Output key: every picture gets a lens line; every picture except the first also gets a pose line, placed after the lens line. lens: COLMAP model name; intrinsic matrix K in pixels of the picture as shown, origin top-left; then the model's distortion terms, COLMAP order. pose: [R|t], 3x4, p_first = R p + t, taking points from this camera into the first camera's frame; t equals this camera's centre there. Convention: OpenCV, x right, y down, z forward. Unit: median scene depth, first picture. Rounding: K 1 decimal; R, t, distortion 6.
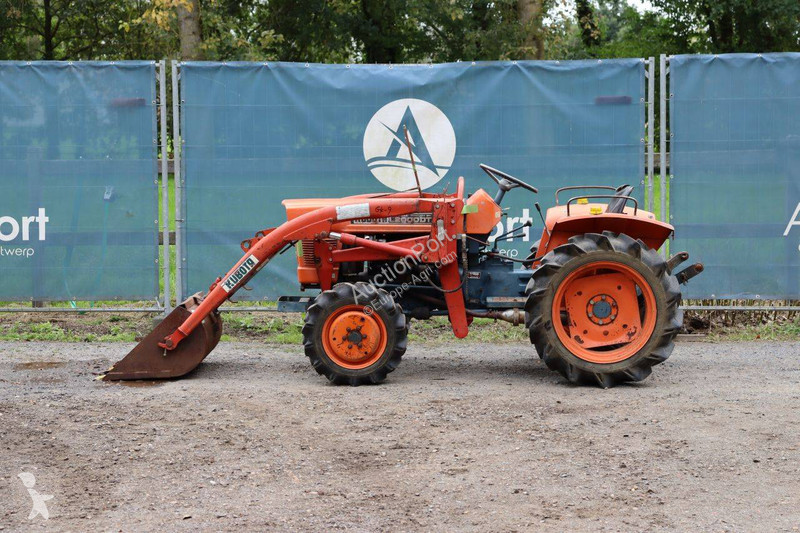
lens RADIAL K [[1682.7, 0, 400.0], [0, 1682.7, 266.5], [0, 0, 1]] dist [0.264591, 0.081241]
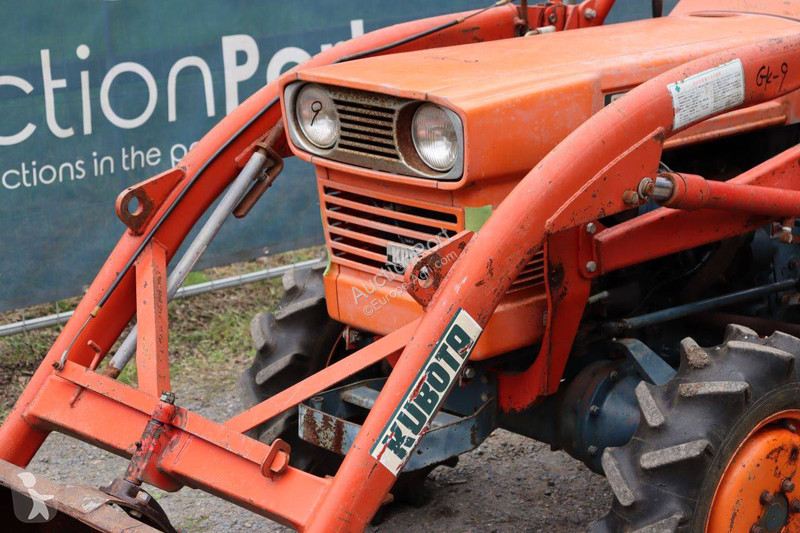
lens RADIAL K [[1682.7, 0, 400.0], [0, 1682.7, 266.5], [0, 0, 1]] dist [0.264591, 0.081241]
pose [[0.702642, -0.187152, 0.686490, -0.265990], [0.081705, 0.979629, 0.183441, -0.060482], [-0.706837, -0.072804, 0.703620, 0.816955]]
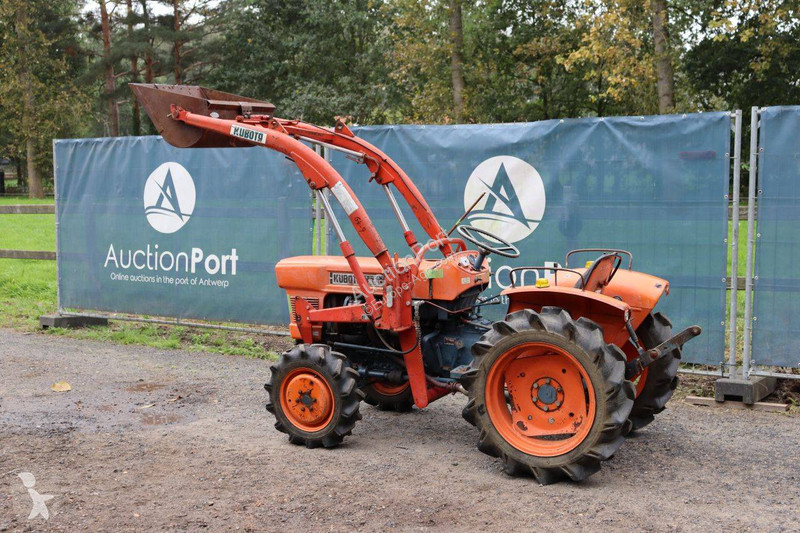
lens RADIAL K [[1015.9, 0, 400.0], [0, 1015.9, 266.5], [0, 0, 1]] dist [-0.001641, -0.000604]
pose [[0.890409, 0.035123, -0.453804, 0.285094], [-0.028091, 0.999358, 0.022228, -0.050511], [0.454293, -0.007044, 0.890824, 0.478697]]
